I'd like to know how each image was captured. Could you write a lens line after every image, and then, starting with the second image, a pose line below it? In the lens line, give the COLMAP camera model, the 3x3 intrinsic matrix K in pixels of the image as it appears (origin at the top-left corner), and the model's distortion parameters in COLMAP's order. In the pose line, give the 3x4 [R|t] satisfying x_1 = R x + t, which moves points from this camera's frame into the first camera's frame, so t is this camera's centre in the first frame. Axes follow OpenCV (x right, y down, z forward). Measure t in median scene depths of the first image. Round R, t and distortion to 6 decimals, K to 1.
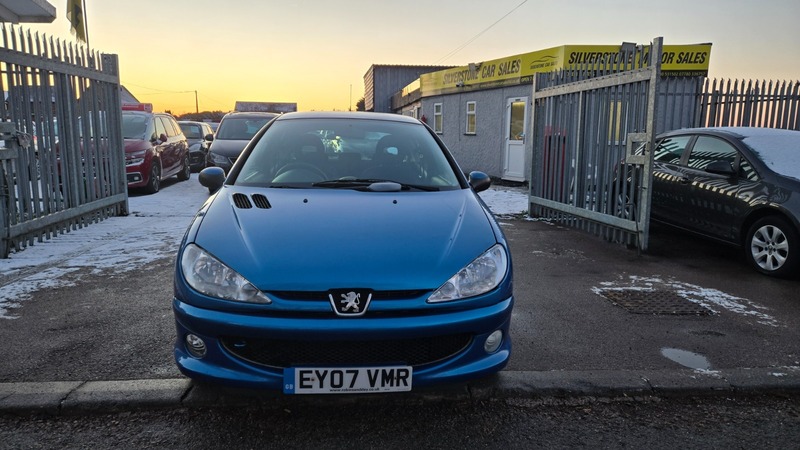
lens RADIAL K [[537.6, 0, 398.4], [0, 537.6, 222.8], [0, 0, 1]] dist [0.080360, -0.069280]
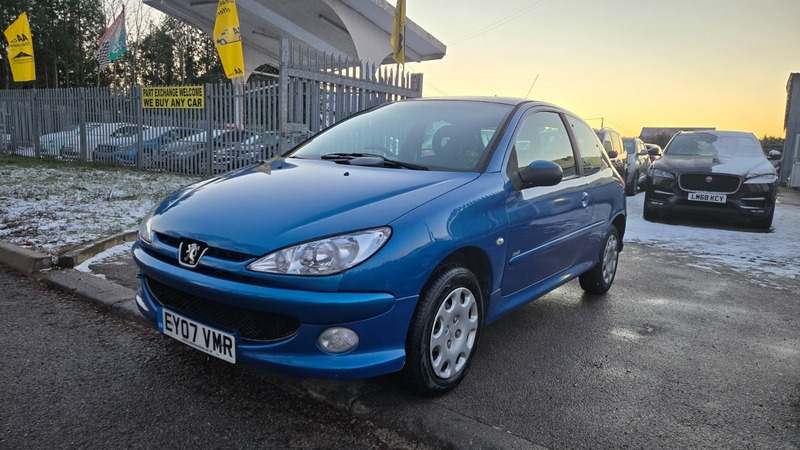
lens RADIAL K [[537.6, 0, 398.7], [0, 537.6, 226.6], [0, 0, 1]] dist [0.080360, -0.069280]
pose [[0.744641, 0.115418, -0.657410, 0.619106], [-0.145477, 0.989322, 0.008910, 0.025630], [0.651418, 0.089003, 0.753480, 0.362130]]
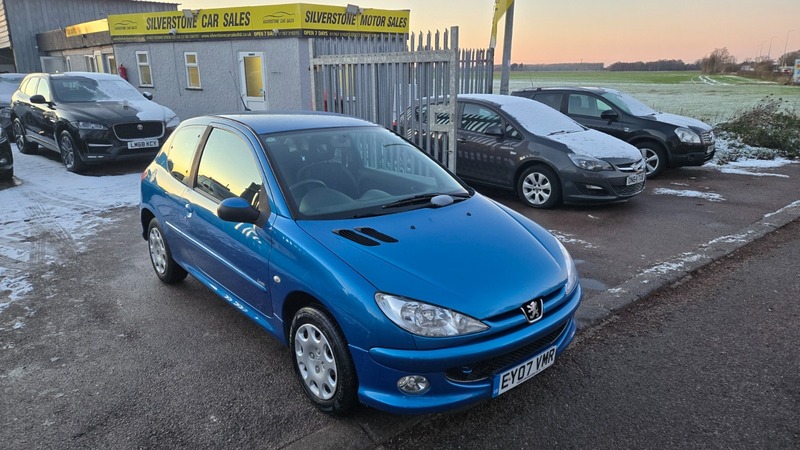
lens RADIAL K [[537.6, 0, 404.6], [0, 537.6, 222.0], [0, 0, 1]] dist [0.080360, -0.069280]
pose [[0.806739, -0.166735, 0.566897, -0.731401], [0.102919, 0.984349, 0.143054, -0.190424], [-0.581877, -0.057063, 0.811273, 0.130114]]
